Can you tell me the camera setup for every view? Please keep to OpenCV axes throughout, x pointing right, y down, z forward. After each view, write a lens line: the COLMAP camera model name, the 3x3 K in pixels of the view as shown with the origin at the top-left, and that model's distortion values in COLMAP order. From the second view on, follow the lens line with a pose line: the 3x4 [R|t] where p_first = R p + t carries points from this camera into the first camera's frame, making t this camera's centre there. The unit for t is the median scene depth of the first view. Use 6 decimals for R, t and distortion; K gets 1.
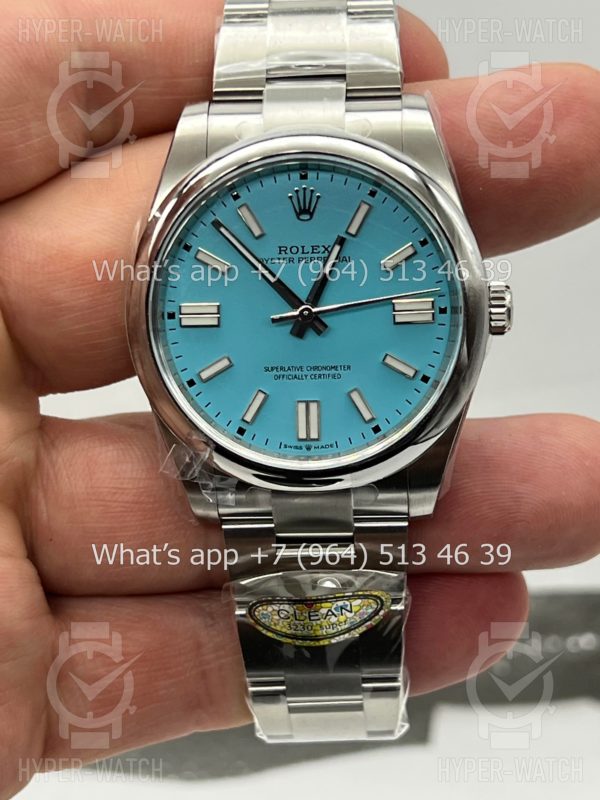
lens RADIAL K [[1798.4, 0, 304.8], [0, 1798.4, 398.0], [0, 0, 1]] dist [0.171627, 0.000000]
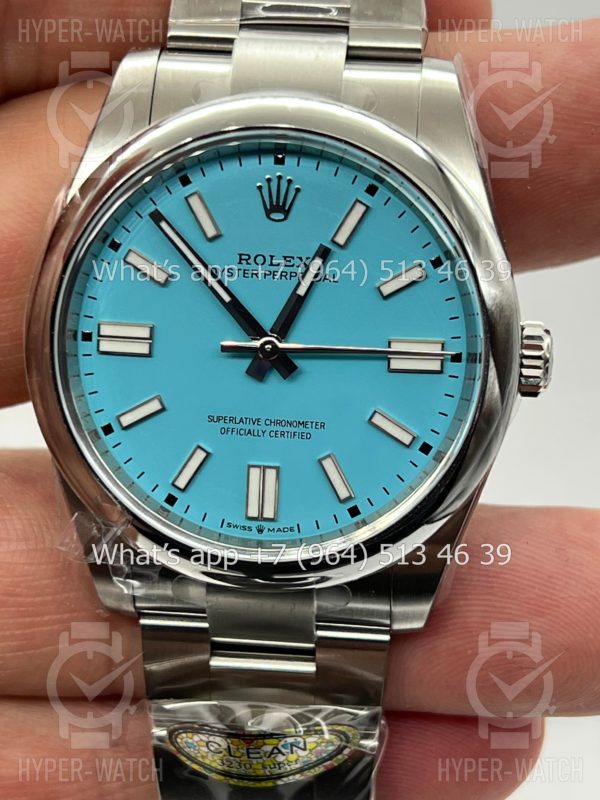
lens RADIAL K [[1798.4, 0, 293.9], [0, 1798.4, 402.8], [0, 0, 1]] dist [0.171627, 0.000000]
pose [[0.996856, 0.076617, -0.020177, 0.026849], [-0.076749, 0.997033, -0.005833, -0.020871], [0.019670, 0.007364, 0.999779, 0.266773]]
